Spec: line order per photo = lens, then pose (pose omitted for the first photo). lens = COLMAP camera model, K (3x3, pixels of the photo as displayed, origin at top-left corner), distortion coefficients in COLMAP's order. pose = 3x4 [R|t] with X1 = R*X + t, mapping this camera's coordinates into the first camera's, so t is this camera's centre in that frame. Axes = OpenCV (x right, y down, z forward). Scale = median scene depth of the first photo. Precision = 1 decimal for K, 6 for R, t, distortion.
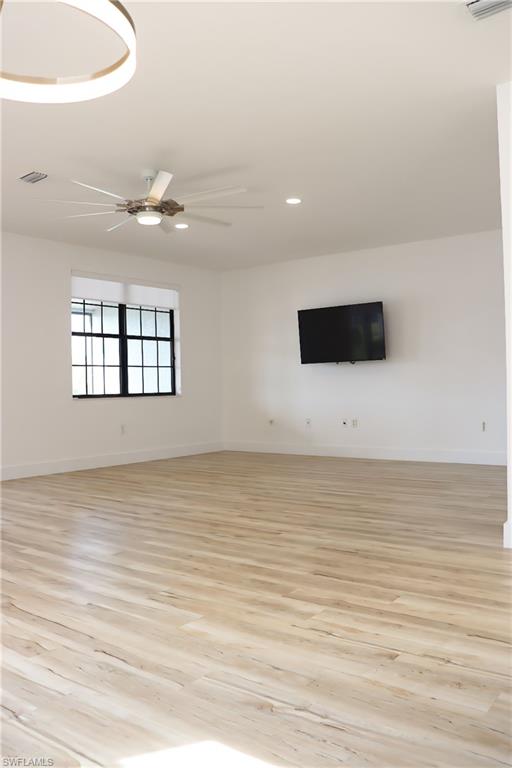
lens RADIAL K [[637.5, 0, 256.0], [0, 637.5, 384.0], [0, 0, 1]] dist [-0.148759, 0.145664]
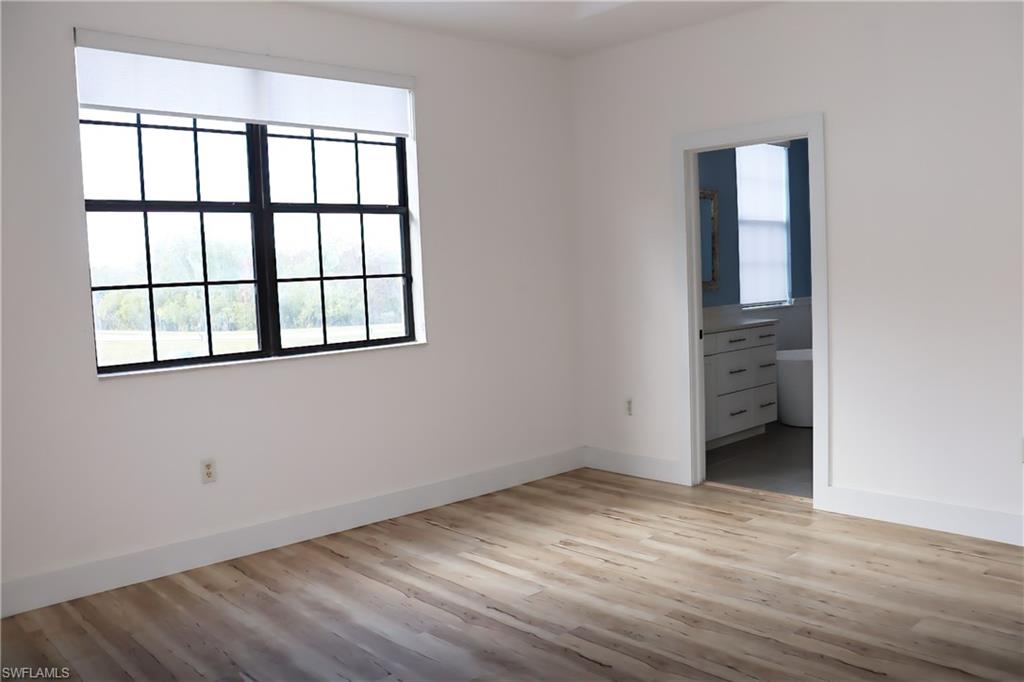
lens RADIAL K [[850.0, 0, 512.0], [0, 850.0, 341.0], [0, 0, 1]] dist [-0.148759, 0.145664]
pose [[0.981451, -0.008341, -0.191532, 0.045232], [0.023933, 0.996568, 0.079242, -0.028211], [0.190214, -0.082356, 0.978282, 0.498753]]
